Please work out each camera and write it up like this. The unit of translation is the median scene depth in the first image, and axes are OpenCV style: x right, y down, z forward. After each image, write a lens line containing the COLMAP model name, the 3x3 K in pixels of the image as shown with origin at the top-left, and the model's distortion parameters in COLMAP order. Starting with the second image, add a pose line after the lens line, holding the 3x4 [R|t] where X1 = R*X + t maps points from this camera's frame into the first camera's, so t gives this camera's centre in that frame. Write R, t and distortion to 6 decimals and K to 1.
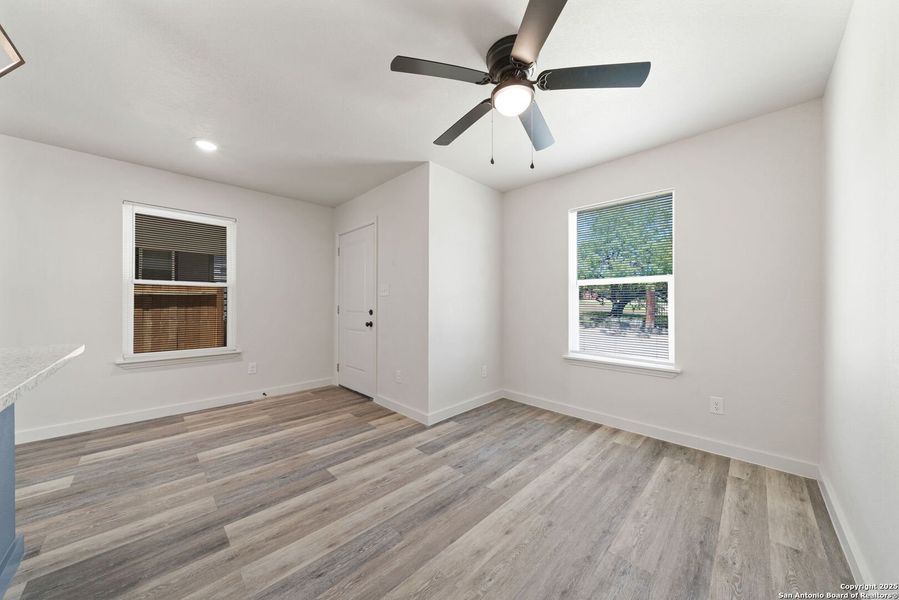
lens RADIAL K [[305.8, 0, 449.5], [0, 305.8, 300.0], [0, 0, 1]] dist [-0.000086, -0.000086]
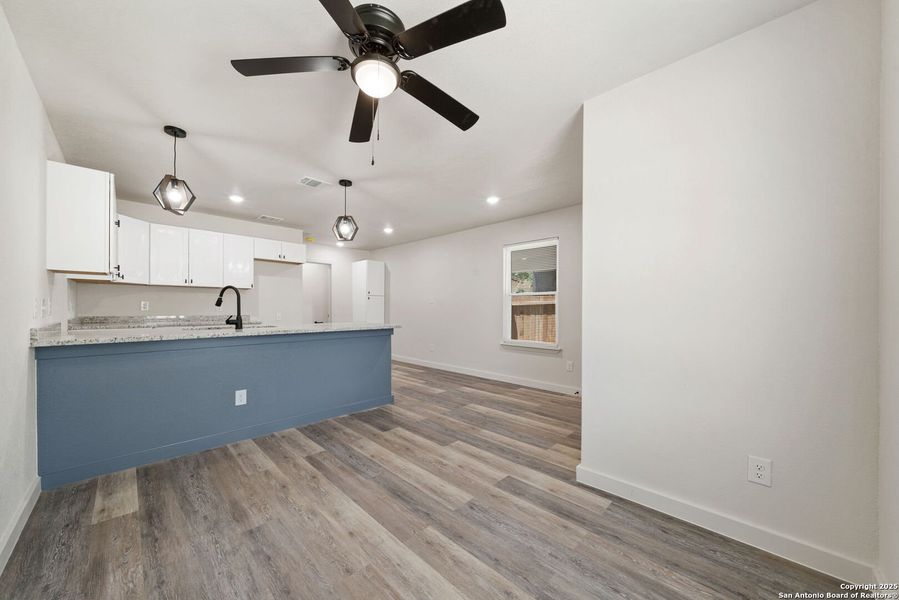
lens RADIAL K [[325.0, 0, 451.6], [0, 325.0, 304.8], [0, 0, 1]] dist [-0.000207, -0.000023]
pose [[0.010070, -0.012629, -0.999870, 0.842224], [0.010192, 0.999870, -0.012527, 0.017134], [0.999897, -0.010065, 0.010197, 0.880155]]
